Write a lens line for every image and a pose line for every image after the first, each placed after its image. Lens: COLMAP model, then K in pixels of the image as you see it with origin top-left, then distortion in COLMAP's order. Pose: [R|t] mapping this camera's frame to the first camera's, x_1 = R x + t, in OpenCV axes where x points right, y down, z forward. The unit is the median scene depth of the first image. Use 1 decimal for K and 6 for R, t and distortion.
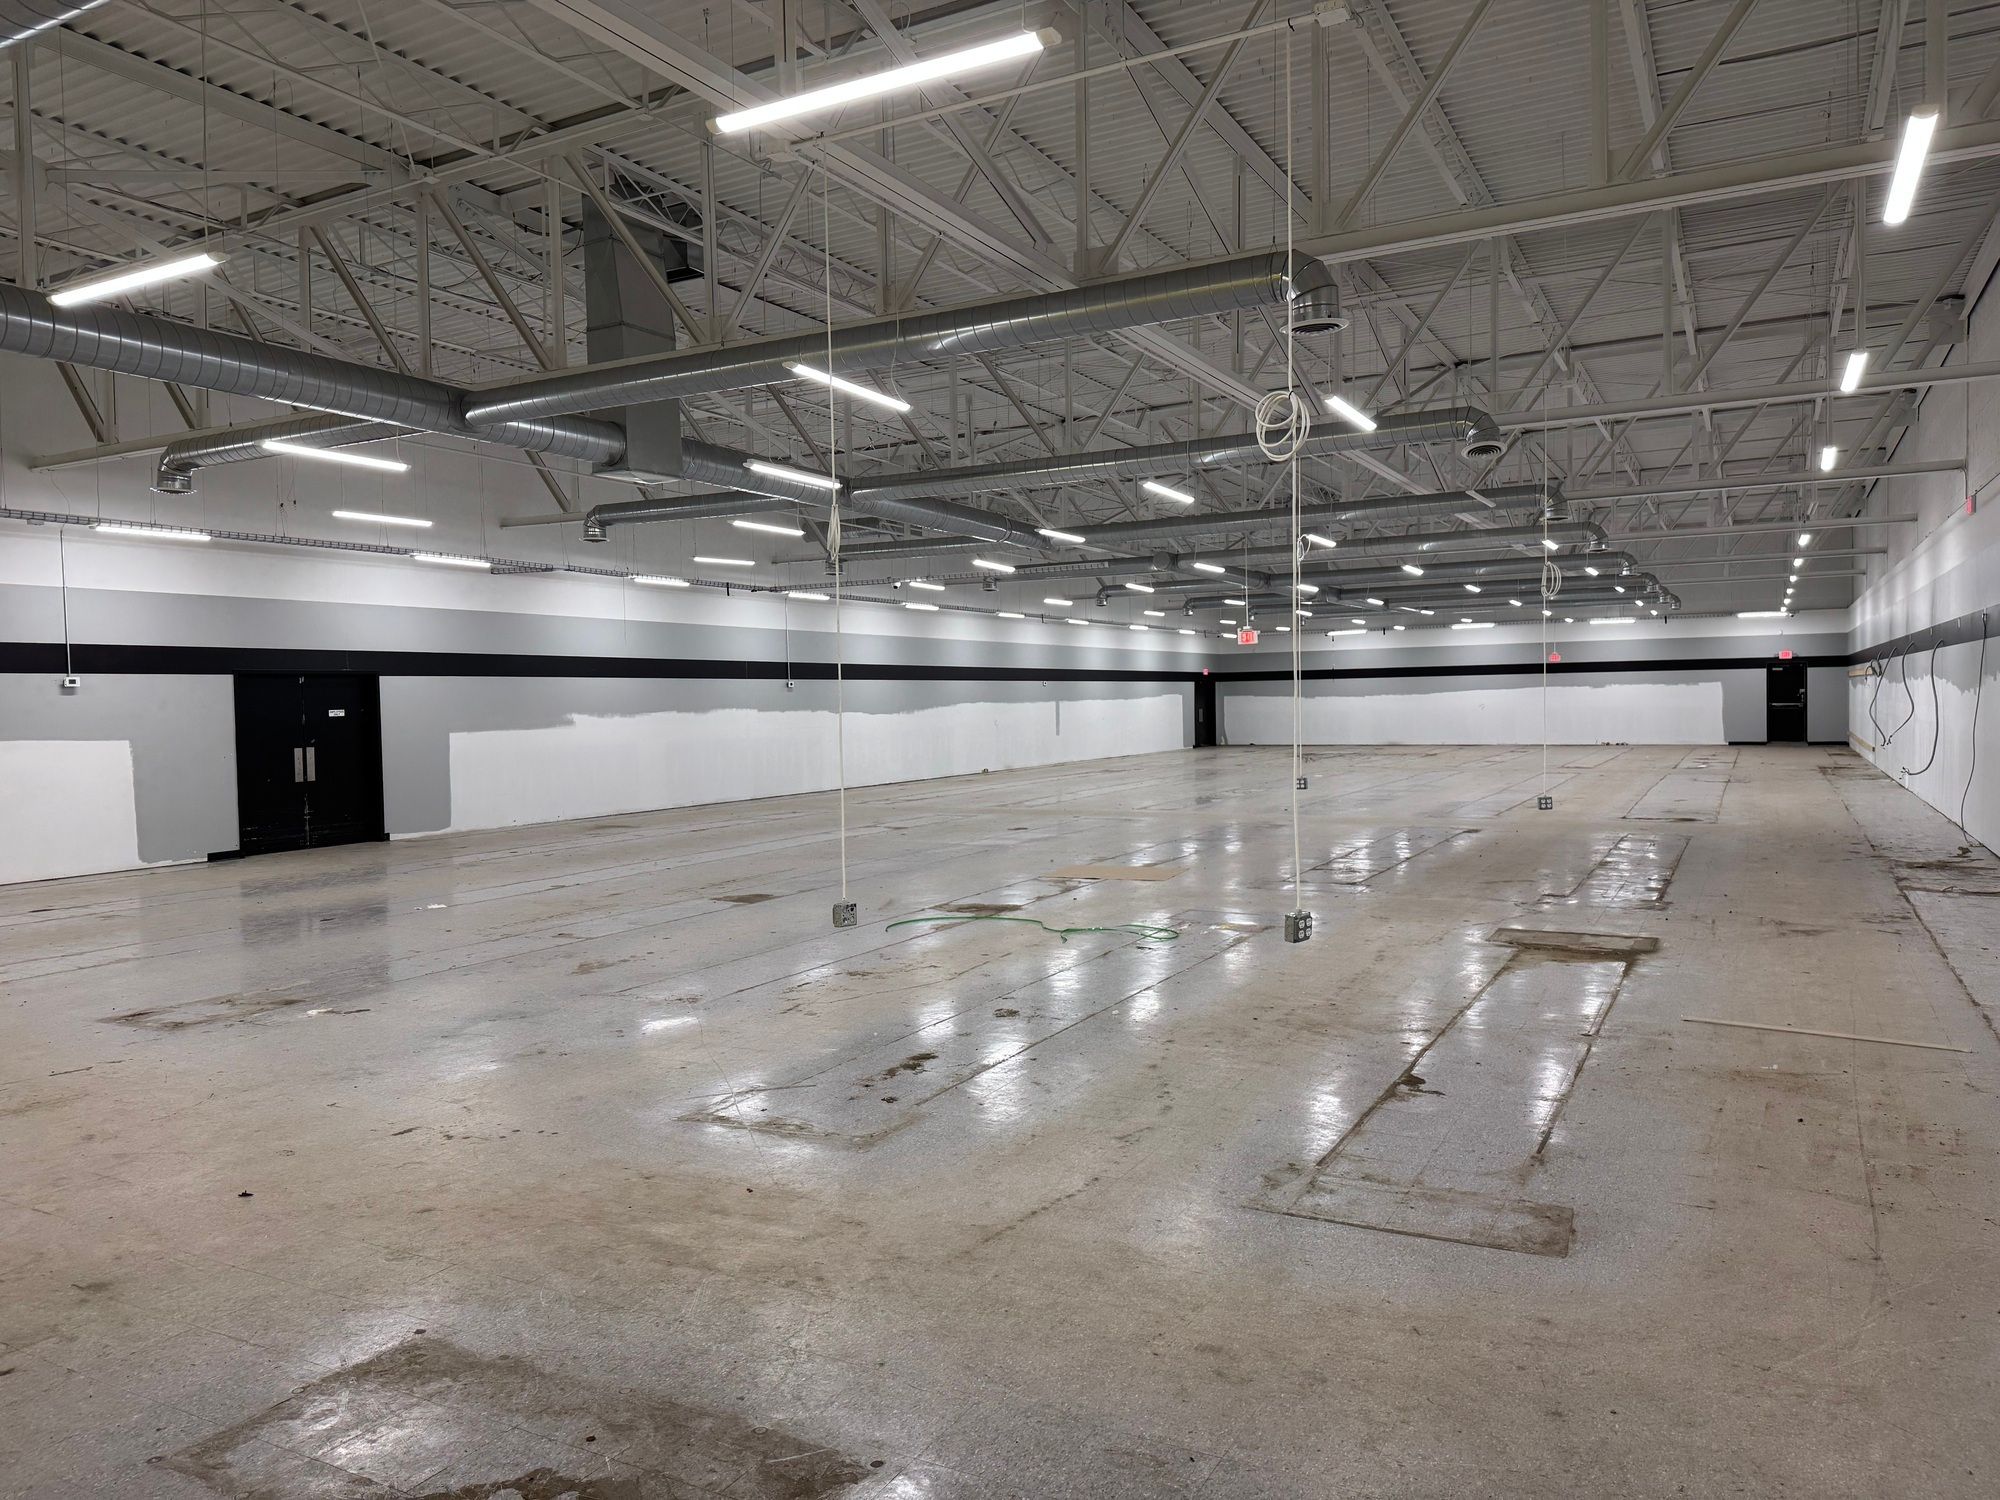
lens RADIAL K [[1400.9, 0, 1002.1], [0, 1400.9, 752.4], [0, 0, 1]] dist [-0.002155, -0.000807]
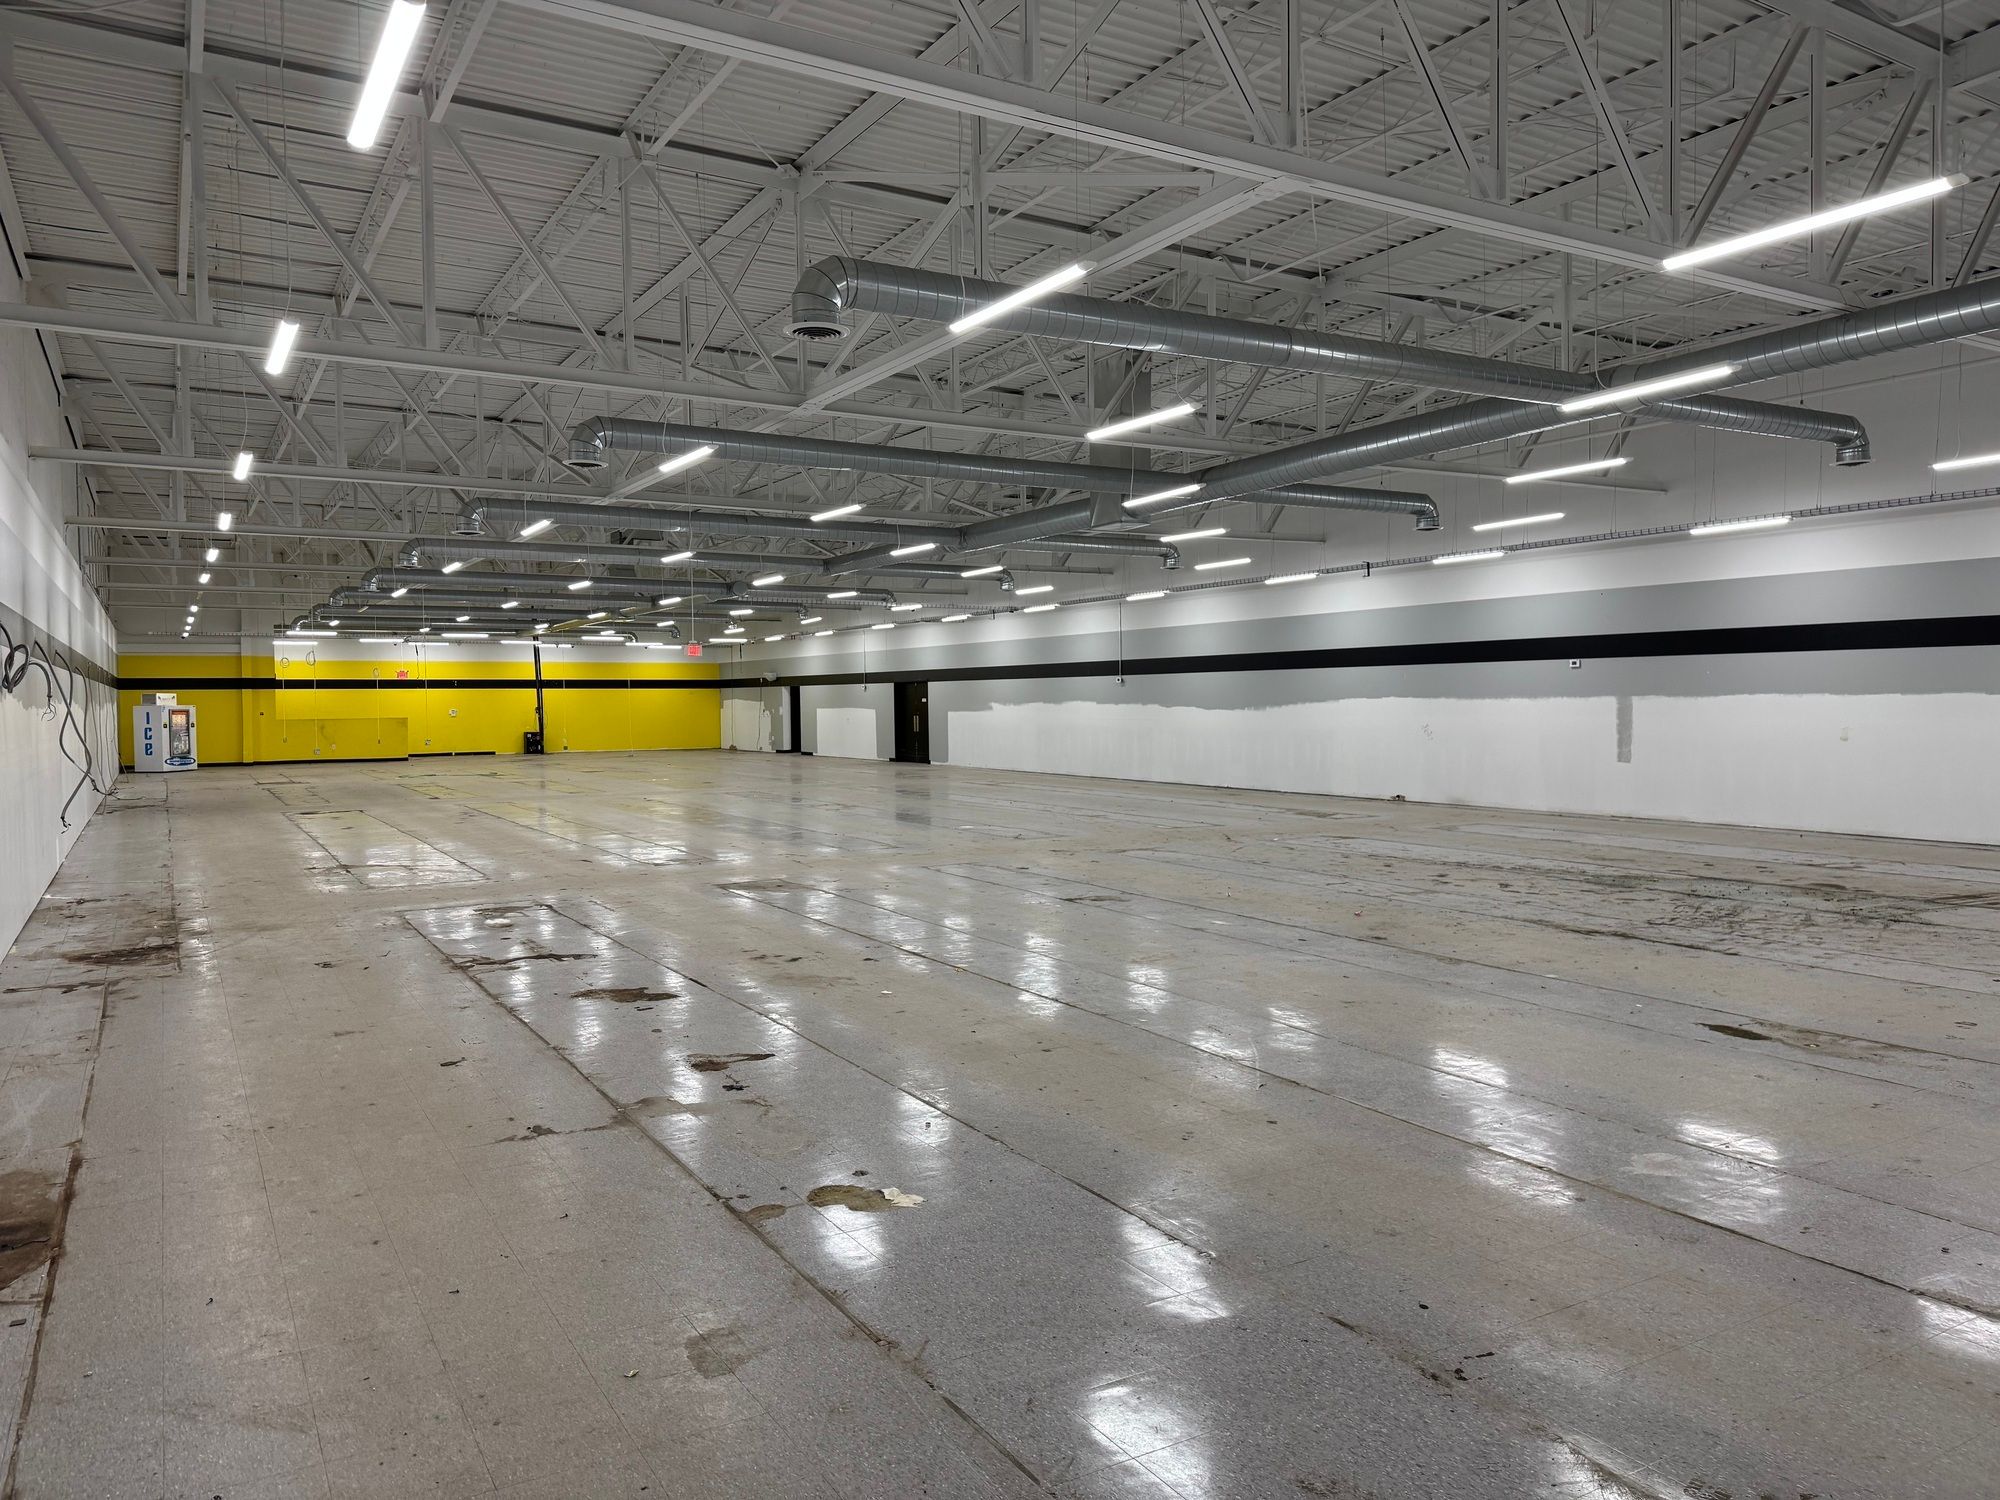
lens RADIAL K [[1400.9, 0, 1002.5], [0, 1400.9, 746.2], [0, 0, 1]] dist [-0.002155, -0.000807]
pose [[-0.521607, 0.052013, -0.851599, 0.871642], [-0.013019, 0.997539, 0.068901, -0.073618], [0.853087, 0.047026, -0.519646, 1.549124]]
